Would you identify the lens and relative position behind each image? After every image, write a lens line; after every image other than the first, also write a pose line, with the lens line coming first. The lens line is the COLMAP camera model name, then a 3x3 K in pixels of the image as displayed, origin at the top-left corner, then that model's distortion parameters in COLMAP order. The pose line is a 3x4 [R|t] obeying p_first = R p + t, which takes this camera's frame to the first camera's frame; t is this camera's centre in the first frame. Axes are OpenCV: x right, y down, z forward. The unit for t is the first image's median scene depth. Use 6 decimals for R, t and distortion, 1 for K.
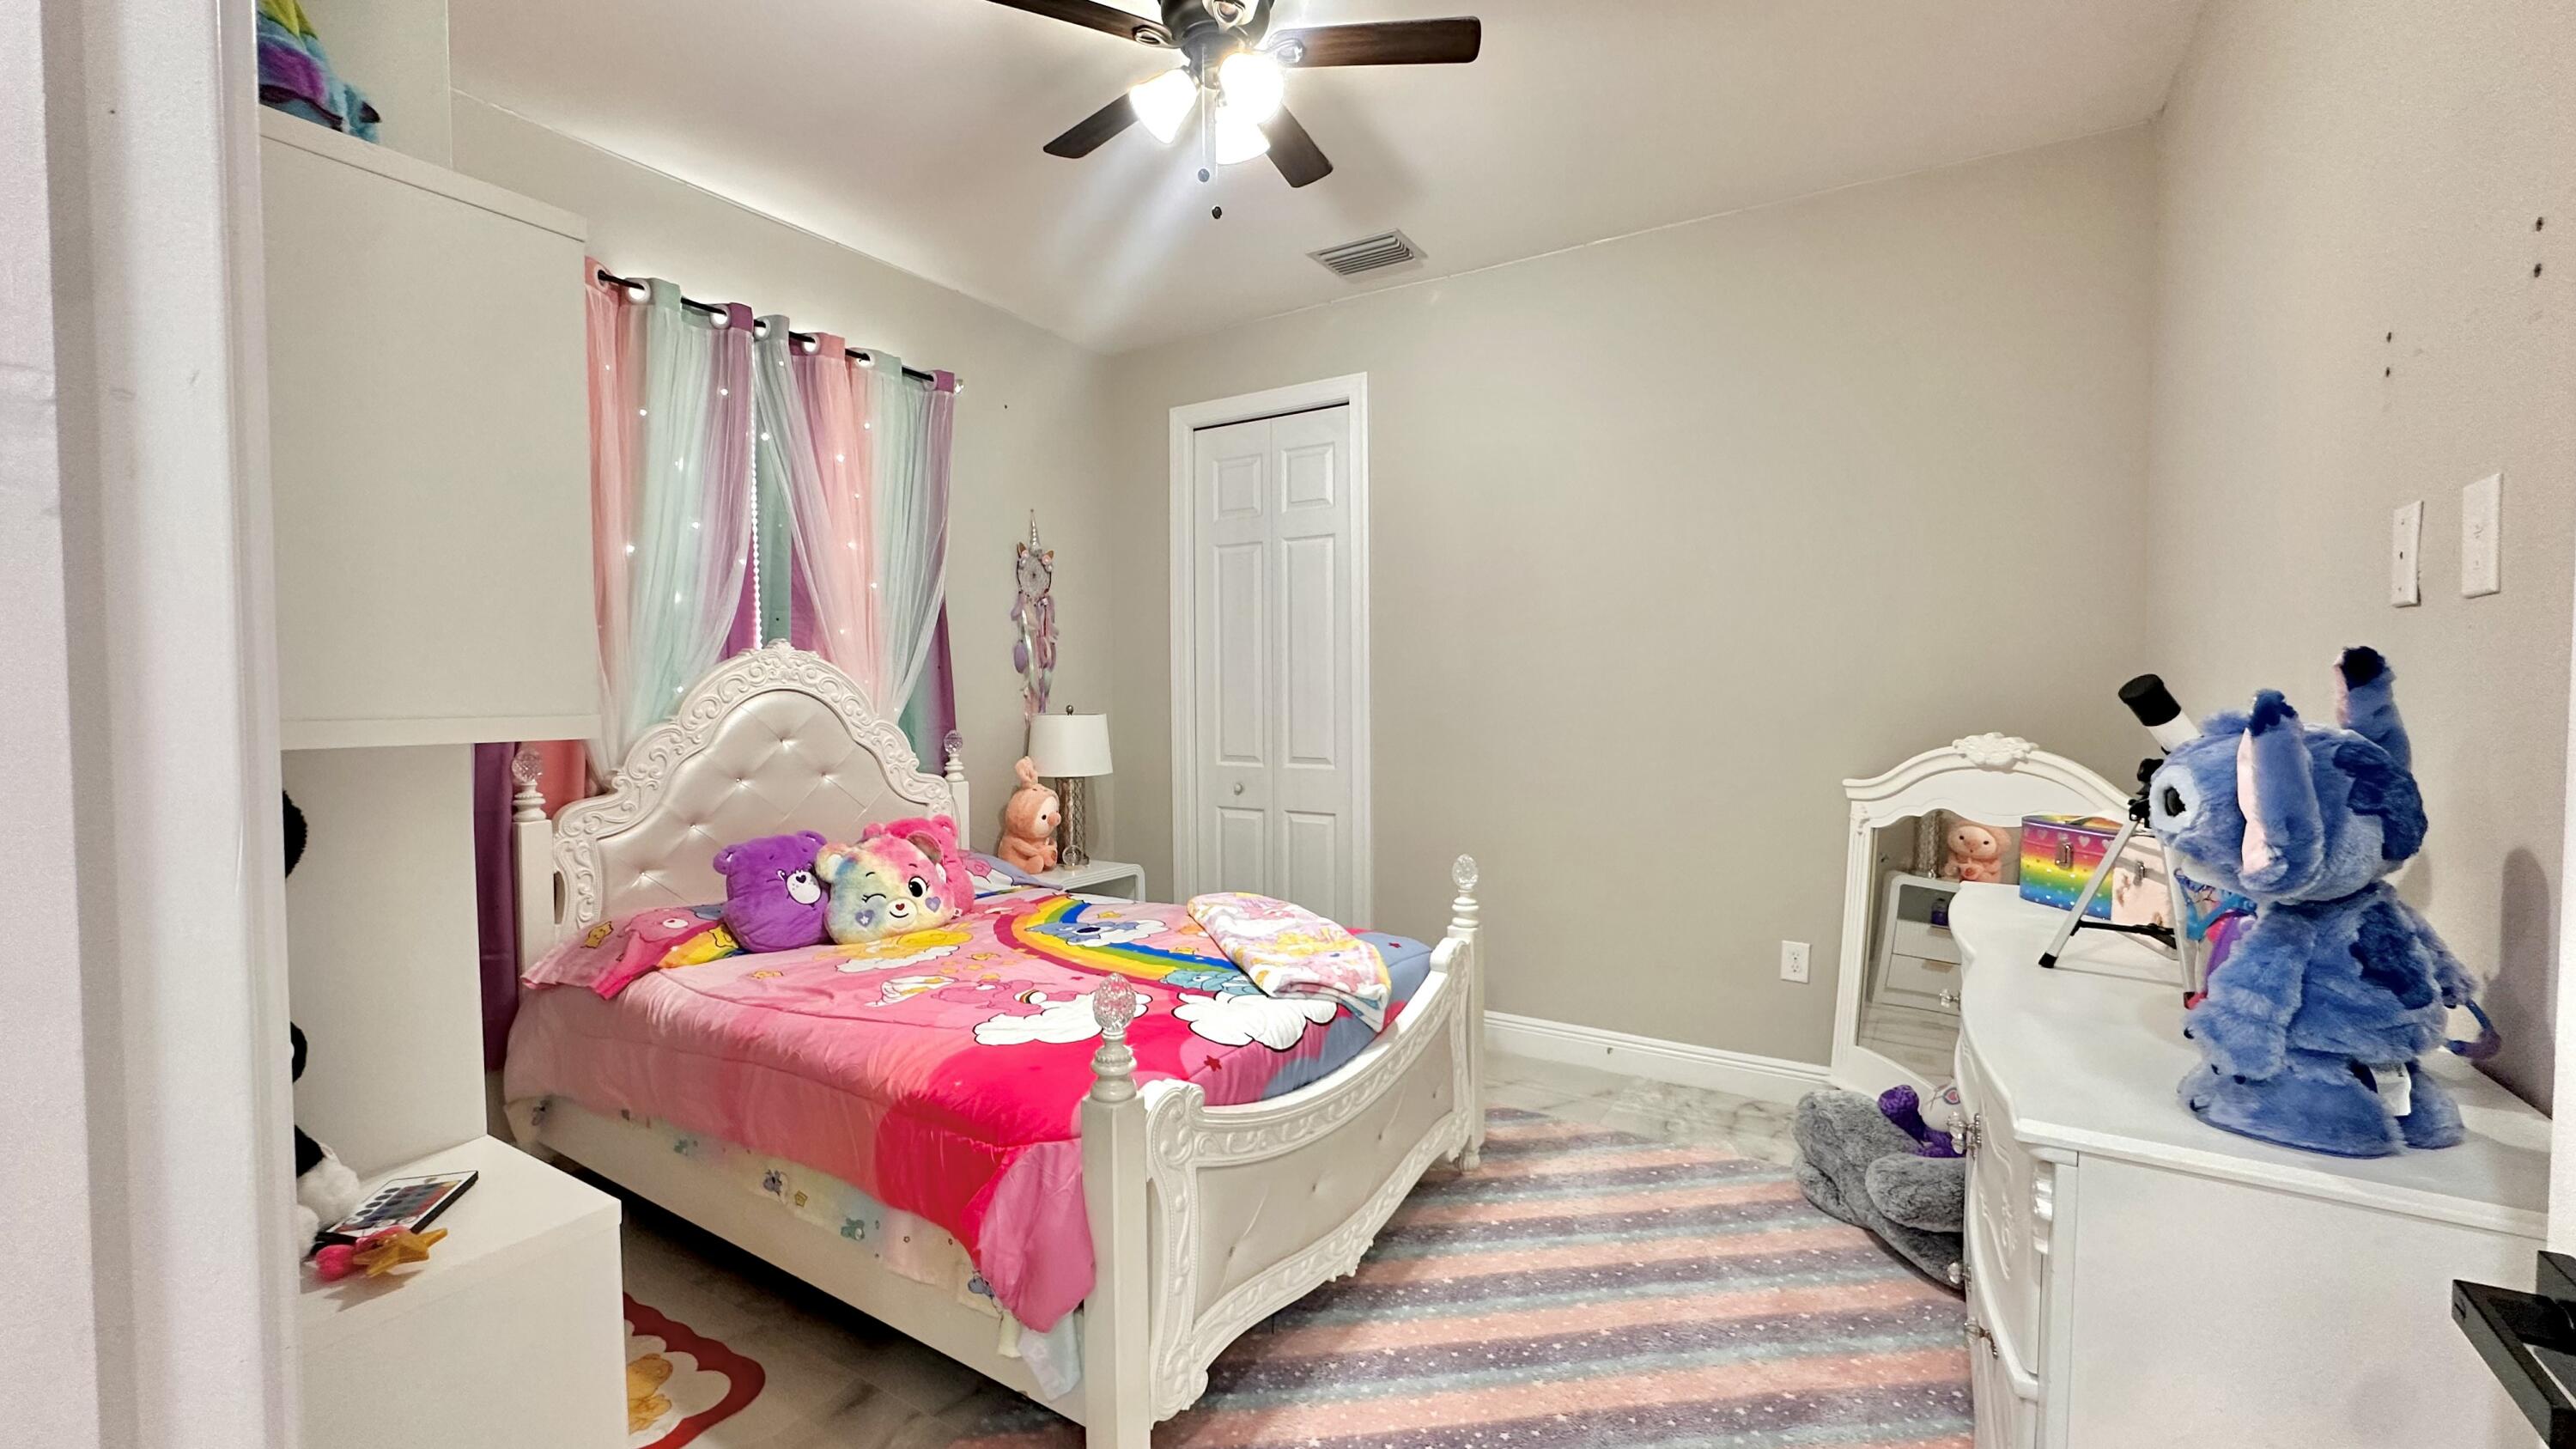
lens RADIAL K [[1031.5, 0, 1290.8], [0, 1031.5, 724.6], [0, 0, 1]] dist [-0.004976, 0.000189]
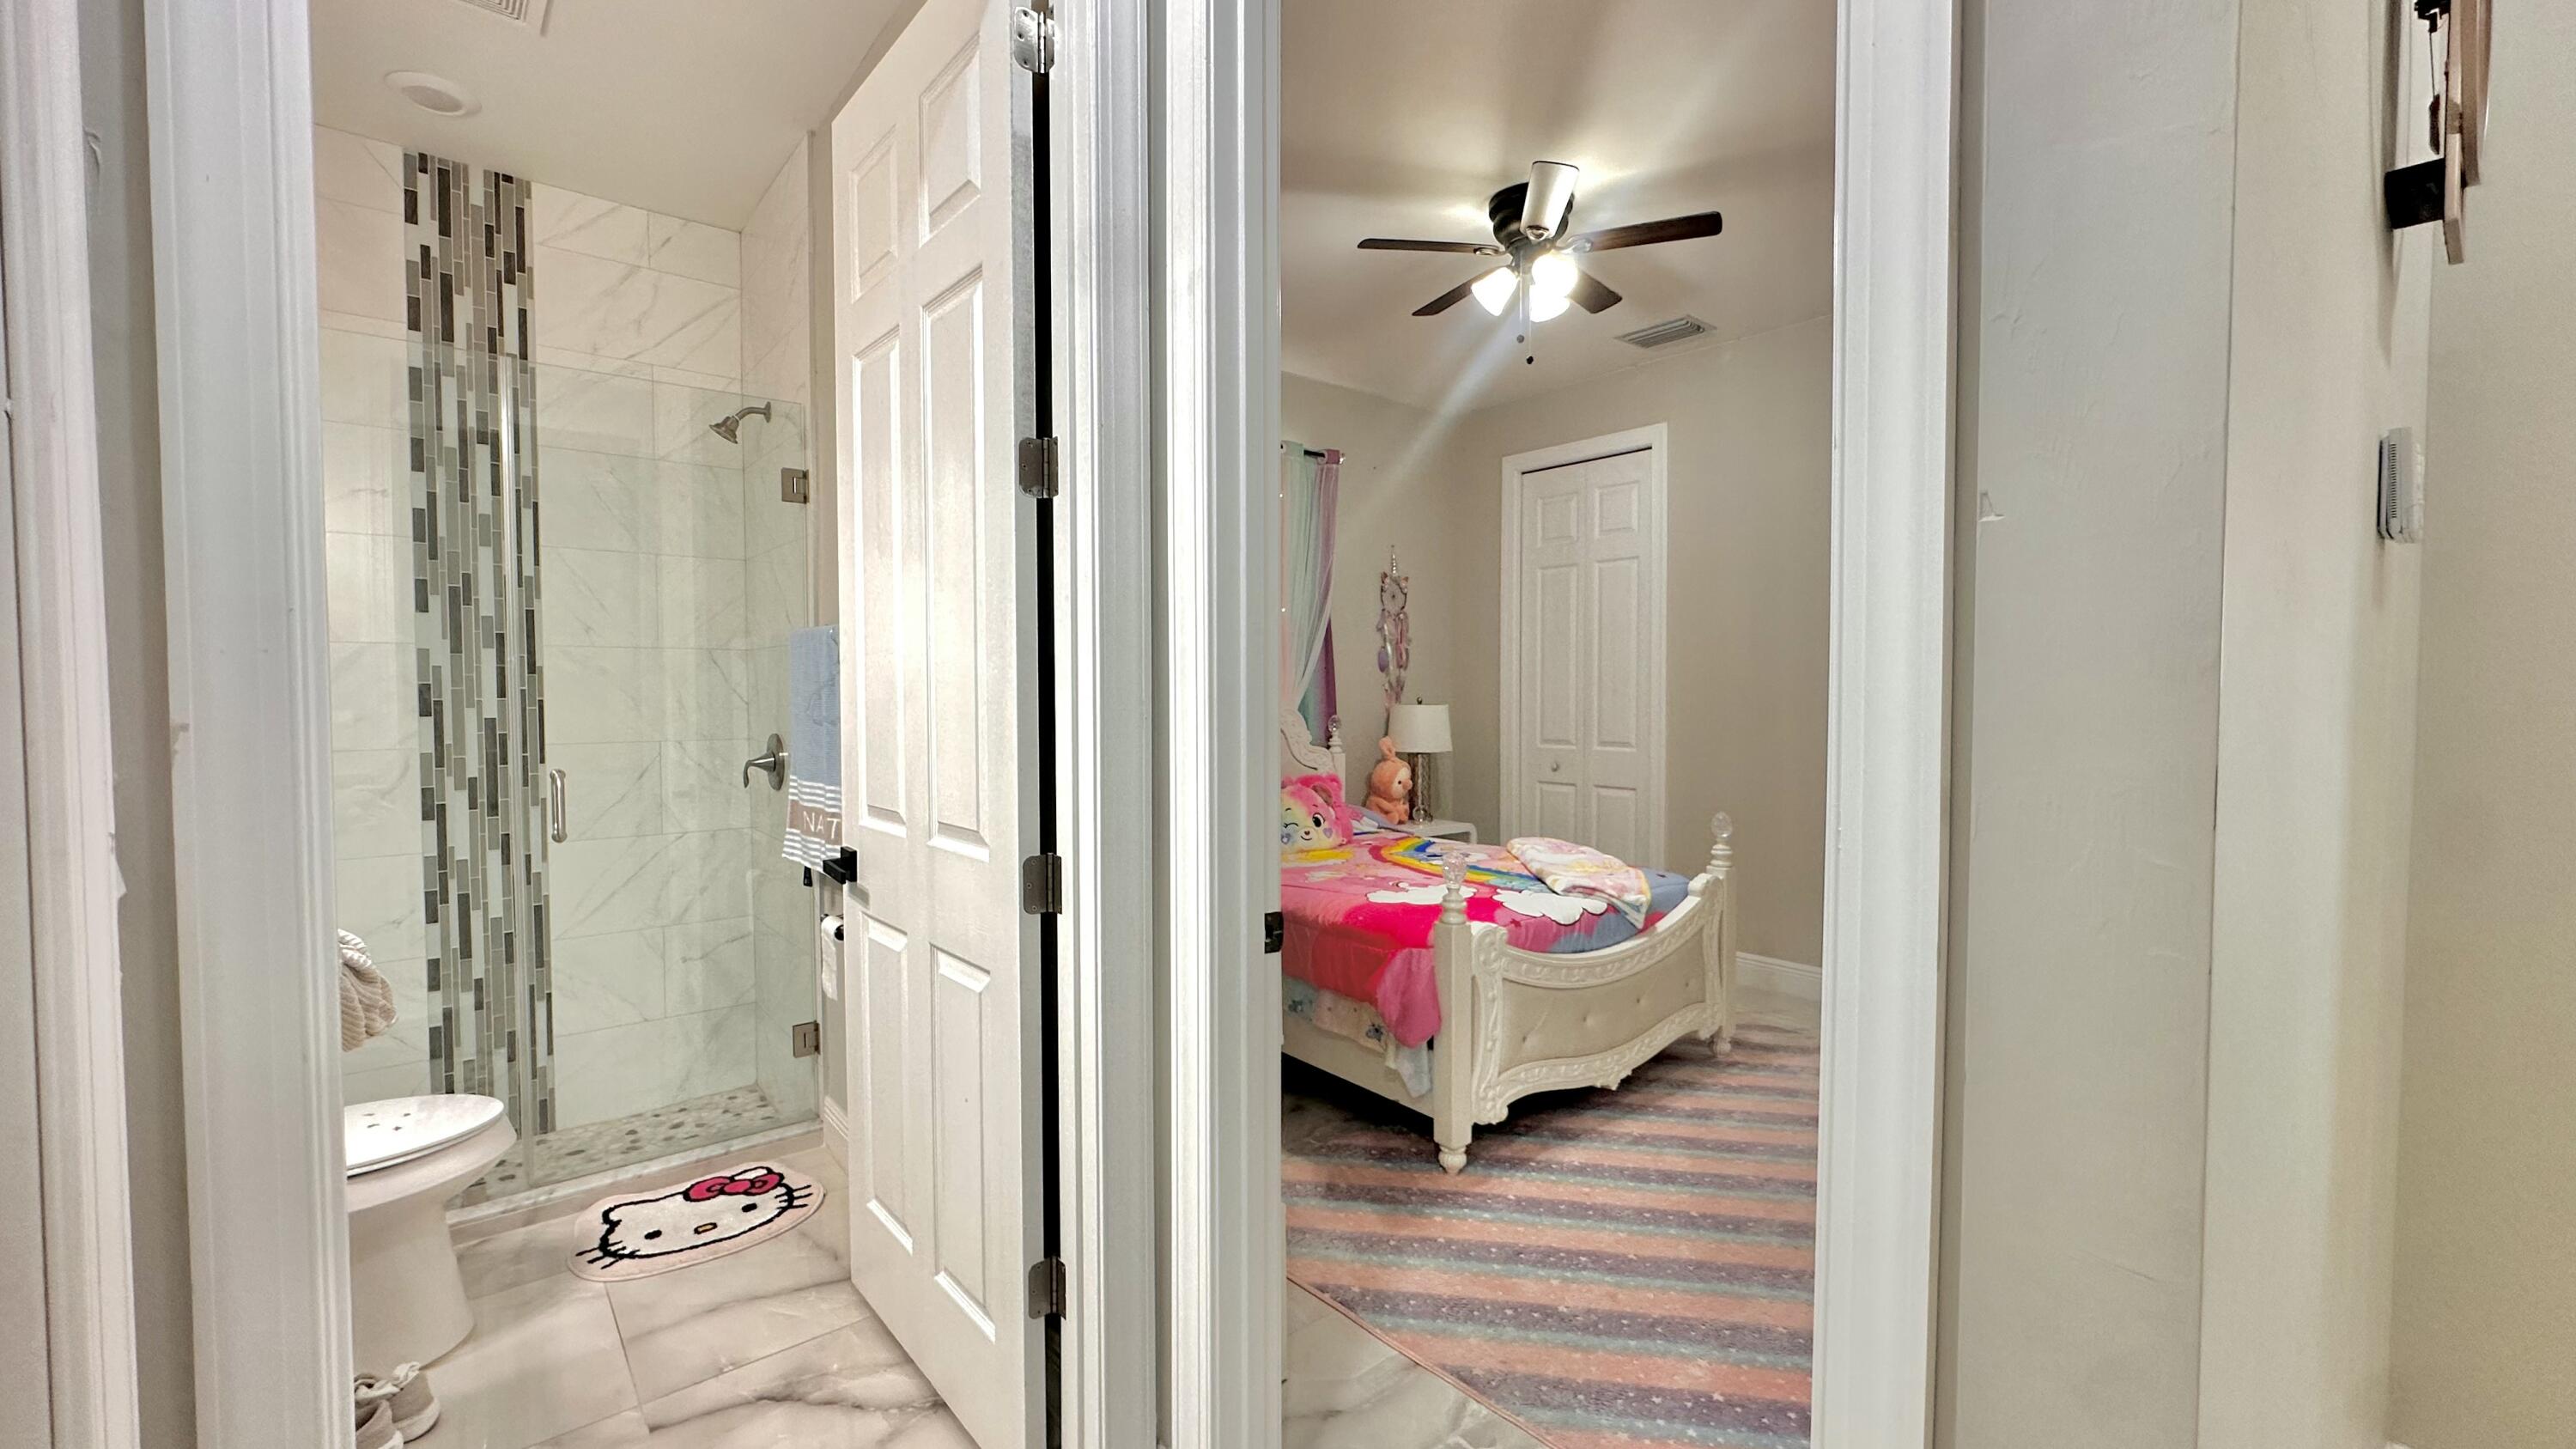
lens RADIAL K [[1031.5, 0, 1290.8], [0, 1031.5, 724.6], [0, 0, 1]] dist [-0.004976, 0.000189]
pose [[0.947686, 0.014380, -0.318880, 0.066928], [-0.013397, 0.999896, 0.005275, 0.016209], [0.318923, -0.000727, 0.947780, -0.414982]]
